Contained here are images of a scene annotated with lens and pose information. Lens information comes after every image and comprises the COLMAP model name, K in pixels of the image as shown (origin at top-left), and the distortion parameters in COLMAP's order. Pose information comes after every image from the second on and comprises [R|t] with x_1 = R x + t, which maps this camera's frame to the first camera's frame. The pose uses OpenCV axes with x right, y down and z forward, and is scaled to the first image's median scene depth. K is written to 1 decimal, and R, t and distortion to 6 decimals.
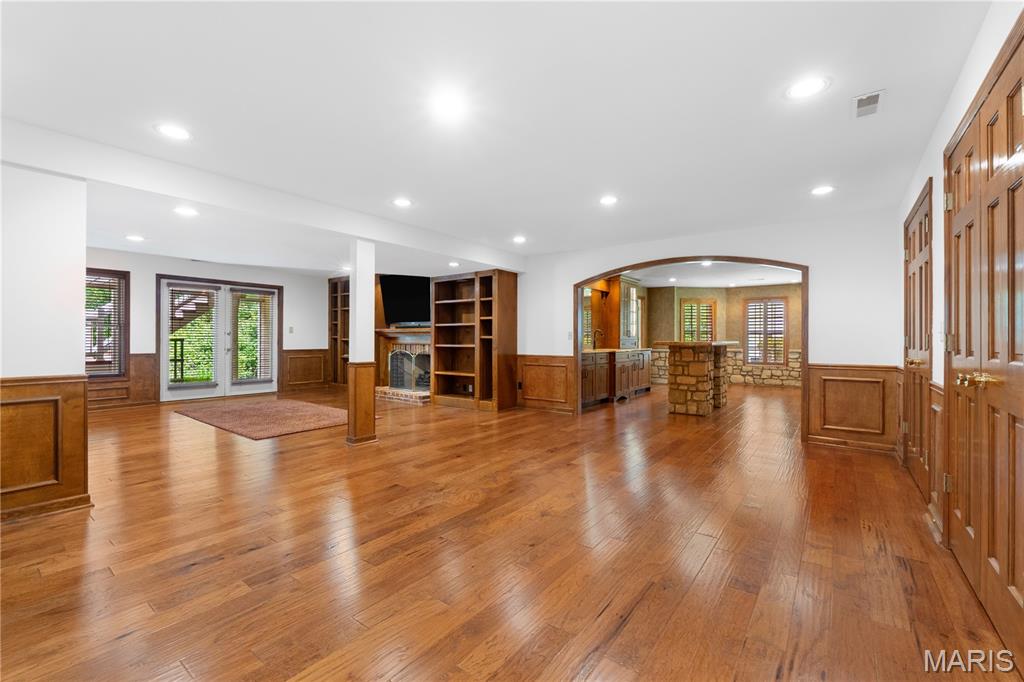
lens RADIAL K [[428.0, 0, 512.3], [0, 428.0, 339.1], [0, 0, 1]] dist [-0.009287, 0.000017]
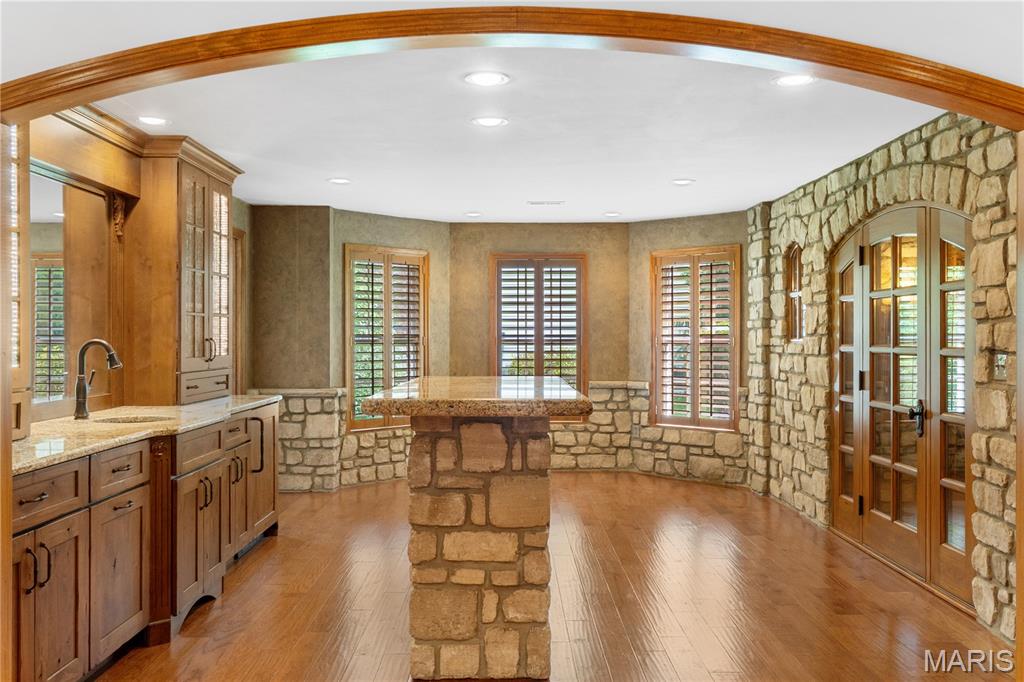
lens RADIAL K [[885.4, 0, 511.4], [0, 885.4, 341.1], [0, 0, 1]] dist [0.008208, 0.004656]
pose [[0.794164, -0.004614, 0.607685, 0.092912], [0.002587, 0.999988, 0.004212, -0.026658], [-0.607697, -0.001773, 0.794167, 0.523760]]
